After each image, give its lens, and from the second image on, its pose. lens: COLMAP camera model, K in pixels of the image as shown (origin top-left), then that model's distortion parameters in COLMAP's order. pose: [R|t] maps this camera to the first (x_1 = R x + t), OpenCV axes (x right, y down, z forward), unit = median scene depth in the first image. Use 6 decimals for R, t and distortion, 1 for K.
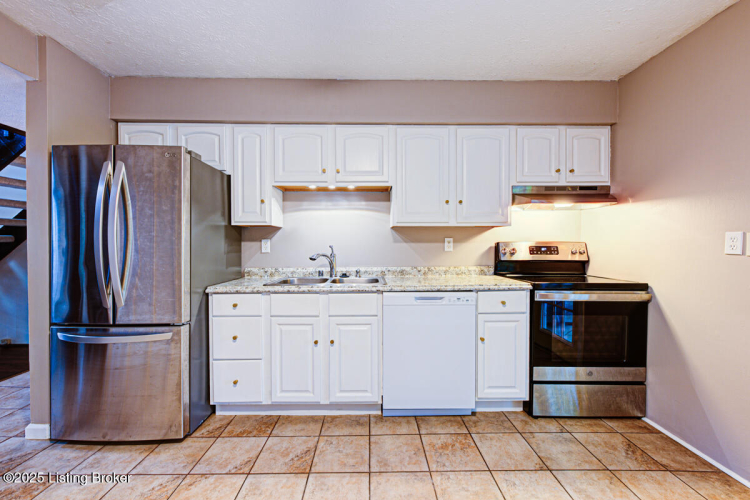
lens RADIAL K [[299.9, 0, 375.8], [0, 299.9, 249.7], [0, 0, 1]] dist [-0.006050, 0.000843]
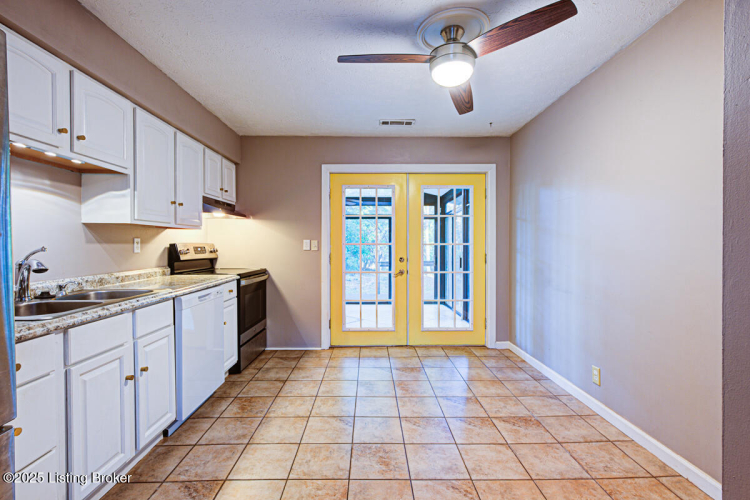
lens RADIAL K [[330.9, 0, 374.4], [0, 330.9, 247.8], [0, 0, 1]] dist [-0.000153, 0.000012]
pose [[0.007378, -0.007674, 0.999943, -0.959632], [0.014664, 0.999864, 0.007565, -0.009481], [-0.999865, 0.014608, 0.007490, 0.365526]]
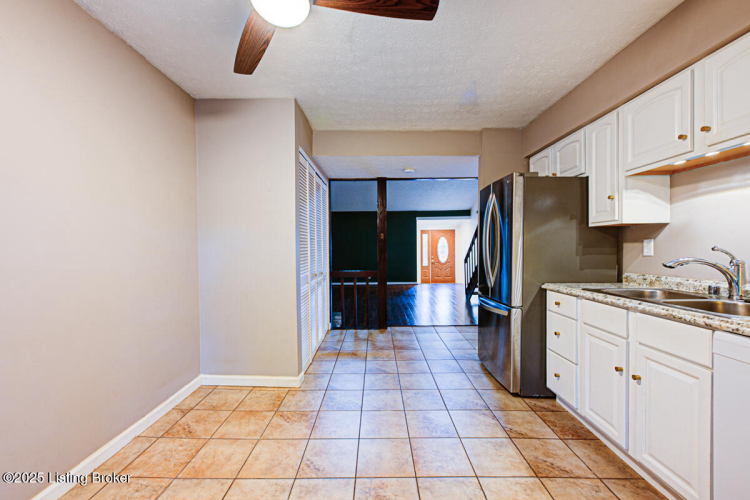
lens RADIAL K [[299.9, 0, 374.5], [0, 299.9, 248.9], [0, 0, 1]] dist [-0.006050, 0.000843]
pose [[-0.034041, 0.004127, -0.999412, 0.580466], [-0.009070, 0.999949, 0.004438, -0.007232], [0.999379, 0.009216, -0.034002, 0.358507]]
